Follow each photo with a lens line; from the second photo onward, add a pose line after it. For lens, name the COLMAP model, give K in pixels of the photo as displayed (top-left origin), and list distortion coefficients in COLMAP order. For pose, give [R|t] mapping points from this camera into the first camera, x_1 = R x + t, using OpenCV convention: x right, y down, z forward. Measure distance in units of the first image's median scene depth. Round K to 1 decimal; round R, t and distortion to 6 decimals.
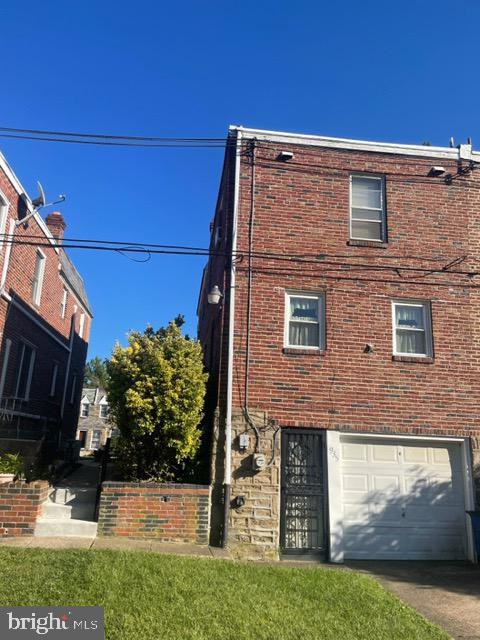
lens RADIAL K [[441.0, 0, 240.0], [0, 441.0, 320.0], [0, 0, 1]] dist [0.028677, -0.002573]
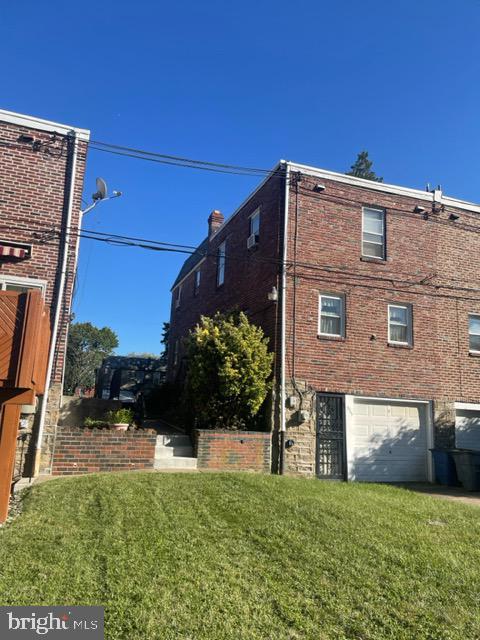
lens RADIAL K [[441.0, 0, 240.0], [0, 441.0, 320.0], [0, 0, 1]] dist [0.028677, -0.002573]
pose [[0.976771, 0.044617, 0.209590, -0.425295], [-0.057932, 0.996645, 0.057822, -0.047937], [-0.206307, -0.068620, 0.976078, -0.282107]]
